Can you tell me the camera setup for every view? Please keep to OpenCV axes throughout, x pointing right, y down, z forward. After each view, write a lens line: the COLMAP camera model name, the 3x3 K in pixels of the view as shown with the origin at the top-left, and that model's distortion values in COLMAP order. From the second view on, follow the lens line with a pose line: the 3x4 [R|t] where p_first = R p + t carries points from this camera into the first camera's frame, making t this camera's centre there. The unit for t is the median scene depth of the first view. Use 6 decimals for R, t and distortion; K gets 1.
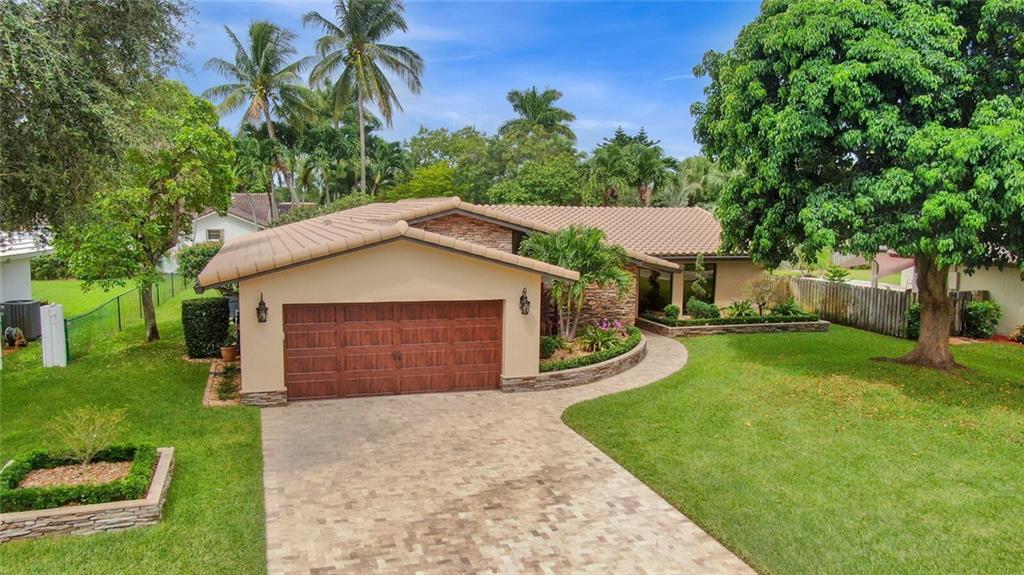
lens RADIAL K [[796.5, 0, 505.9], [0, 796.5, 288.6], [0, 0, 1]] dist [-0.000758, 0.010917]
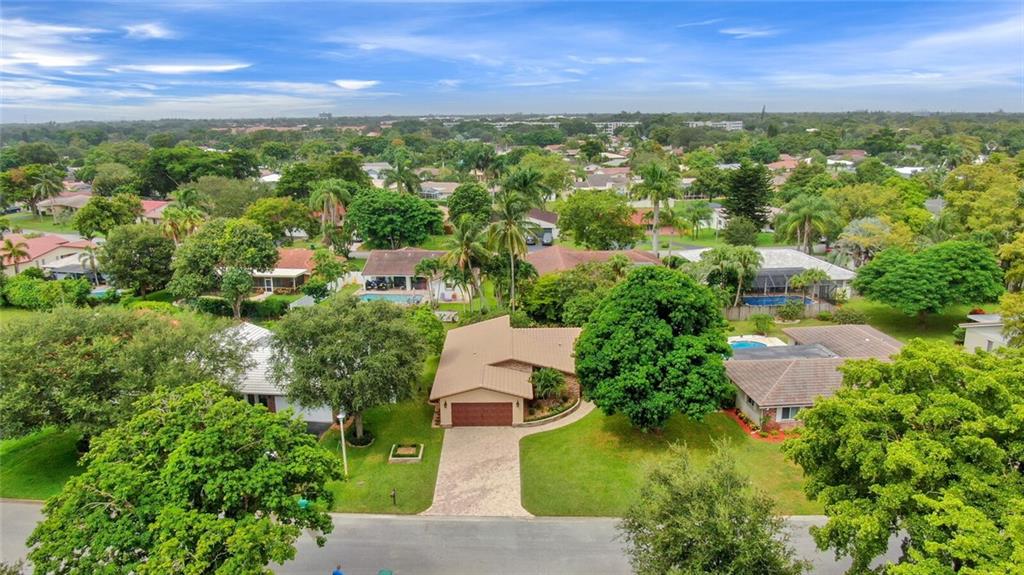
lens RADIAL K [[763.0, 0, 511.0], [0, 763.0, 287.7], [0, 0, 1]] dist [0.011113, -0.006015]
pose [[0.954895, 0.049313, -0.292821, 1.024094], [-0.012219, 0.991804, 0.127181, -0.983677], [0.296693, -0.117866, 0.947671, -2.282692]]
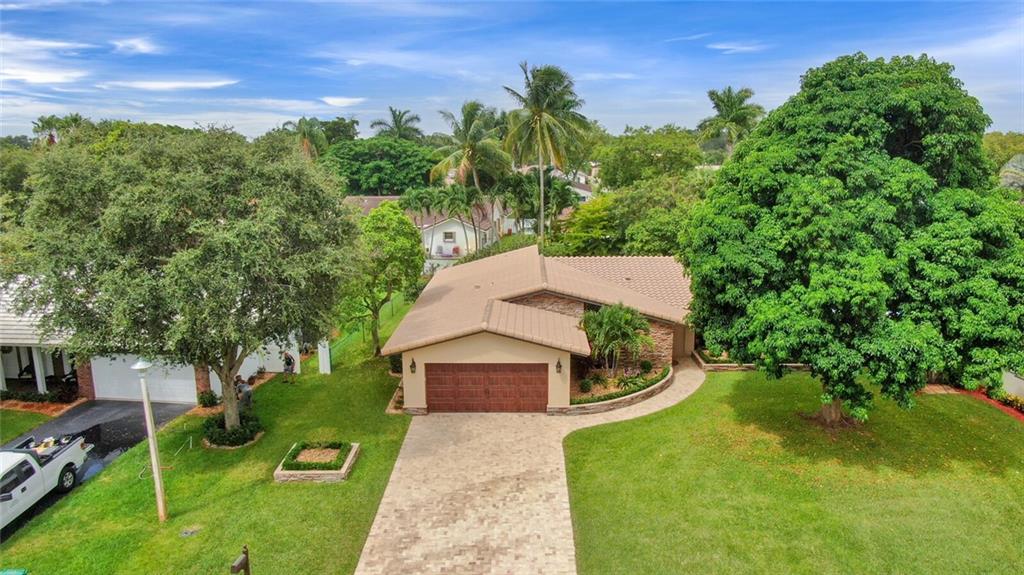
lens RADIAL K [[763.0, 0, 508.7], [0, 763.0, 288.5], [0, 0, 1]] dist [0.011113, -0.006015]
pose [[0.946098, 0.044013, -0.320876, 0.477696], [-0.015293, 0.995689, 0.091481, -0.321896], [0.323520, -0.081643, 0.942693, -0.619870]]
